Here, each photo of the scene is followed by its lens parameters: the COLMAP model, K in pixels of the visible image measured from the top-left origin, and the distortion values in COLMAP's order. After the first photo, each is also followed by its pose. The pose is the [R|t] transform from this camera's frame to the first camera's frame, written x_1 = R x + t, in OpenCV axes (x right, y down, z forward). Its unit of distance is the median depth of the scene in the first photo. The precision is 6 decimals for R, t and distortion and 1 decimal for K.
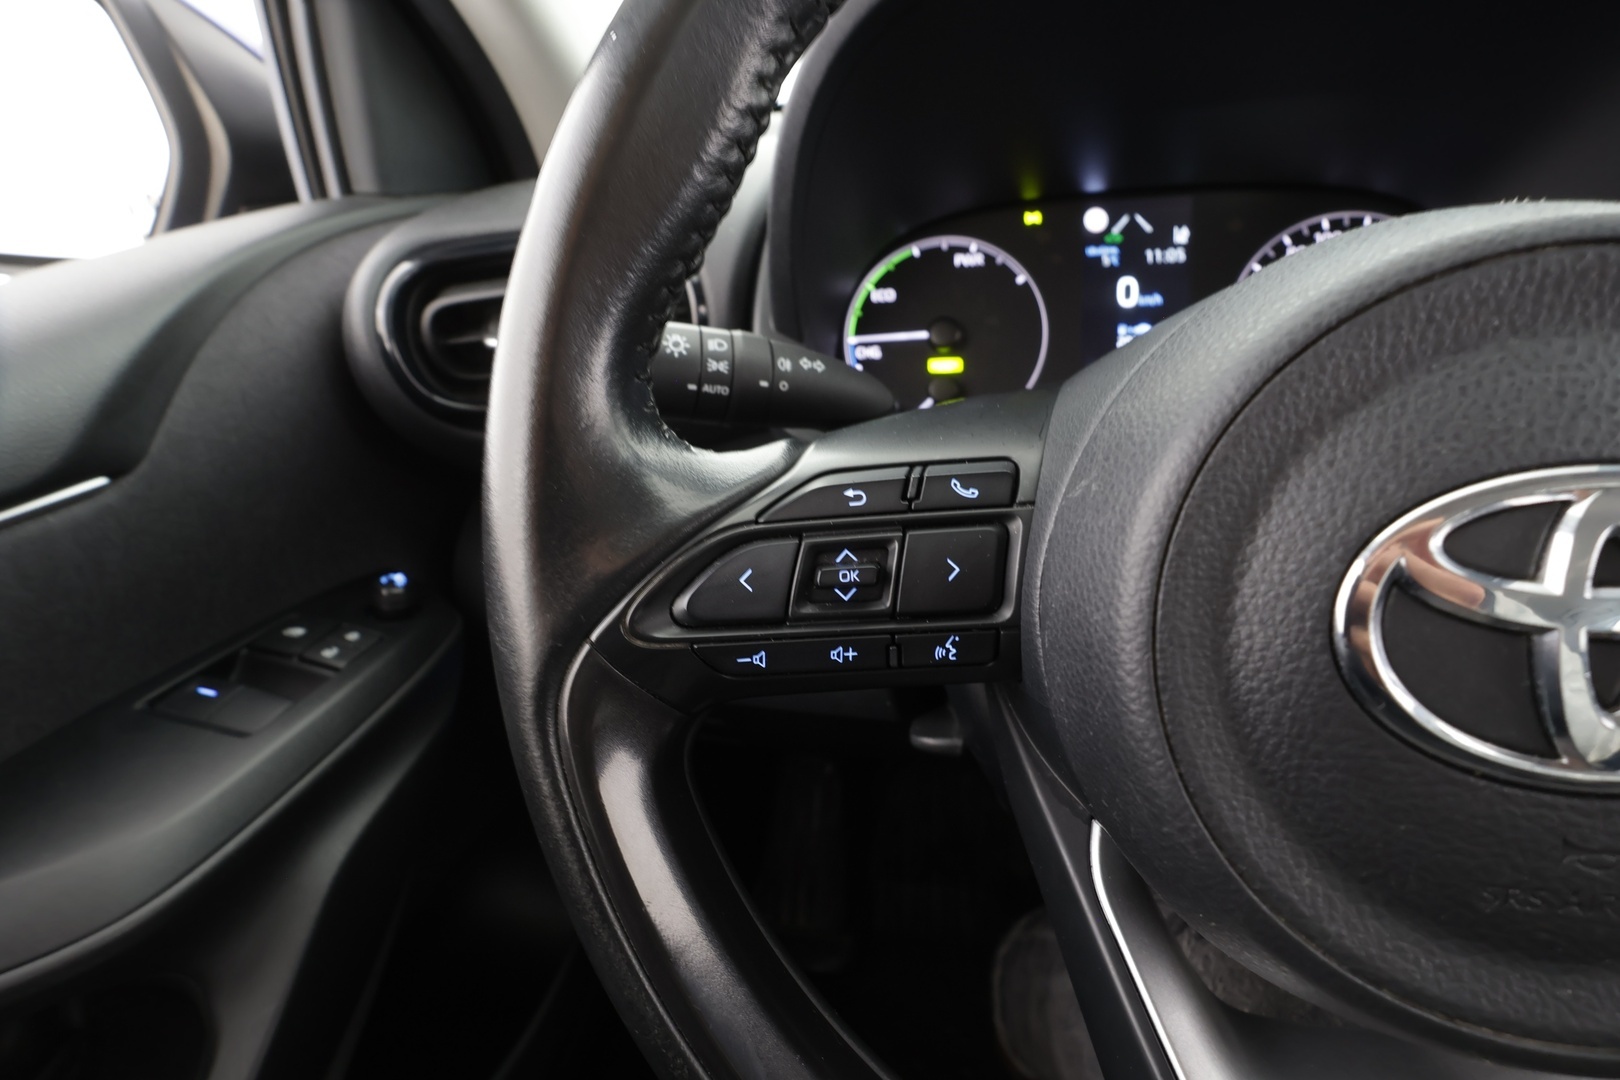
lens RADIAL K [[762.6, 0, 796.7], [0, 762.6, 511.6], [0, 0, 1]] dist [-0.001994, 0.002443]
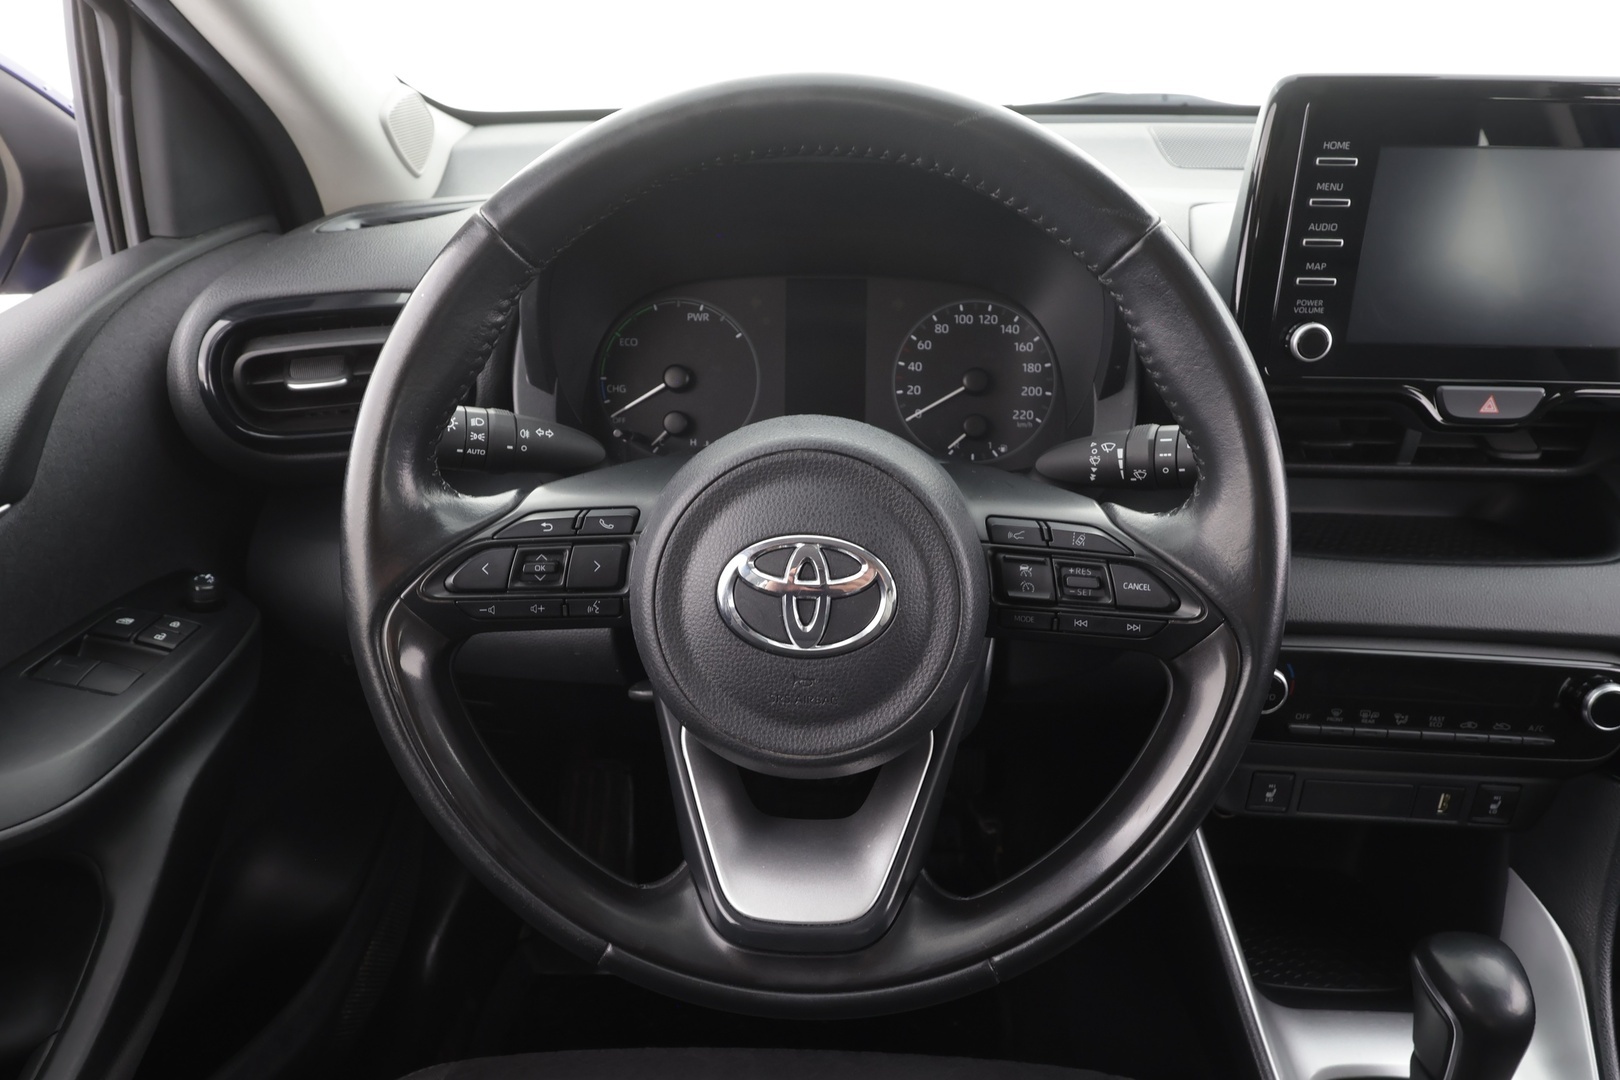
lens RADIAL K [[1023.4, 0, 802.0], [0, 1023.4, 543.8], [0, 0, 1]] dist [-0.006562, 0.009538]
pose [[0.985261, 0.010110, 0.170757, 0.252249], [-0.014816, 0.999544, 0.026307, -0.050355], [-0.170413, -0.028449, 0.984962, -1.518478]]
